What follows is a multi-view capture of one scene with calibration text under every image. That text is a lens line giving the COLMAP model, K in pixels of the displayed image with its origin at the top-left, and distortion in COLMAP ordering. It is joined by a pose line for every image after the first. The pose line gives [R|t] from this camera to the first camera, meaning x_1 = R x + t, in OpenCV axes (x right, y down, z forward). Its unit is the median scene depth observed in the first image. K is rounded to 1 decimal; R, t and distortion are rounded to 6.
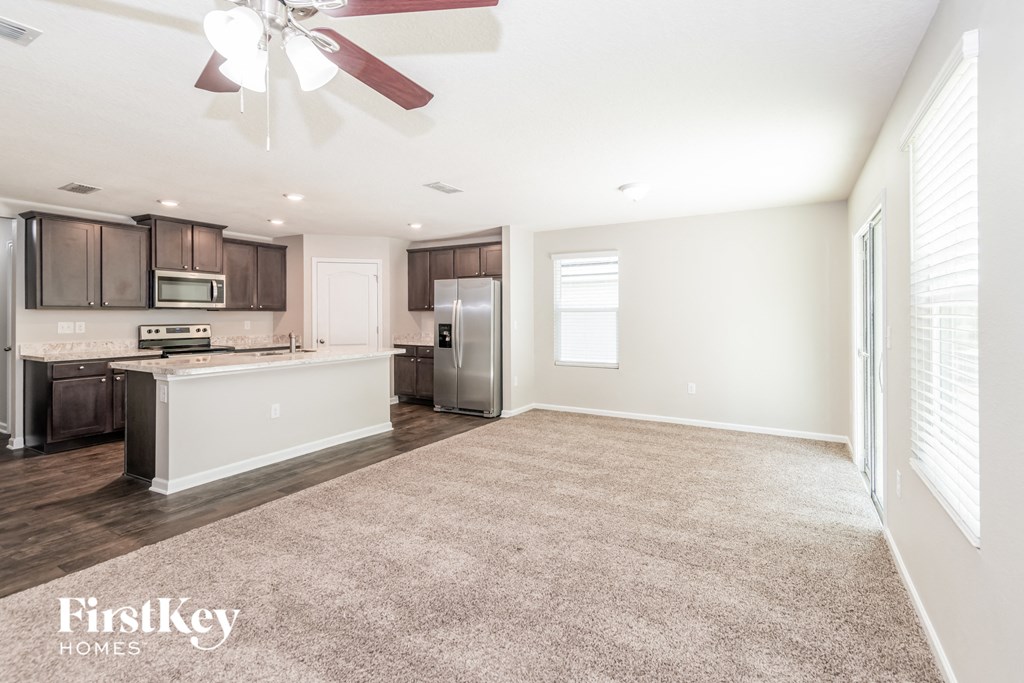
lens RADIAL K [[468.1, 0, 515.5], [0, 468.1, 316.7], [0, 0, 1]] dist [0.000133, -0.000078]
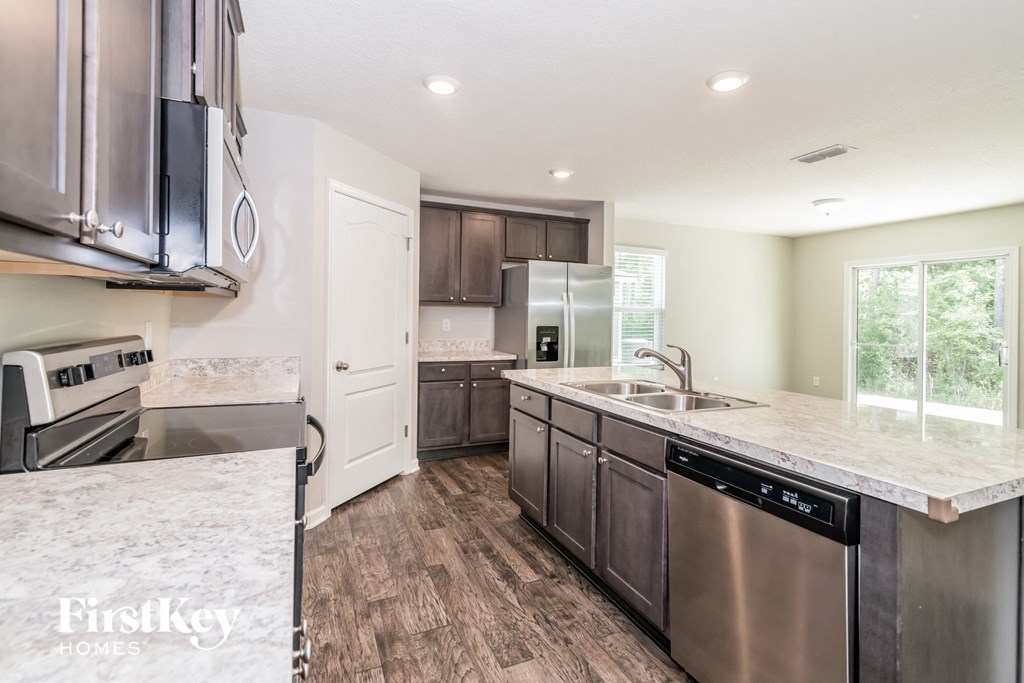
lens RADIAL K [[468.1, 0, 515.5], [0, 468.1, 316.7], [0, 0, 1]] dist [0.000133, -0.000078]
pose [[0.585953, 0.005437, 0.810327, -0.804125], [-0.010677, 0.999942, 0.001012, 0.002596], [-0.810275, -0.009245, 0.585977, 0.699166]]
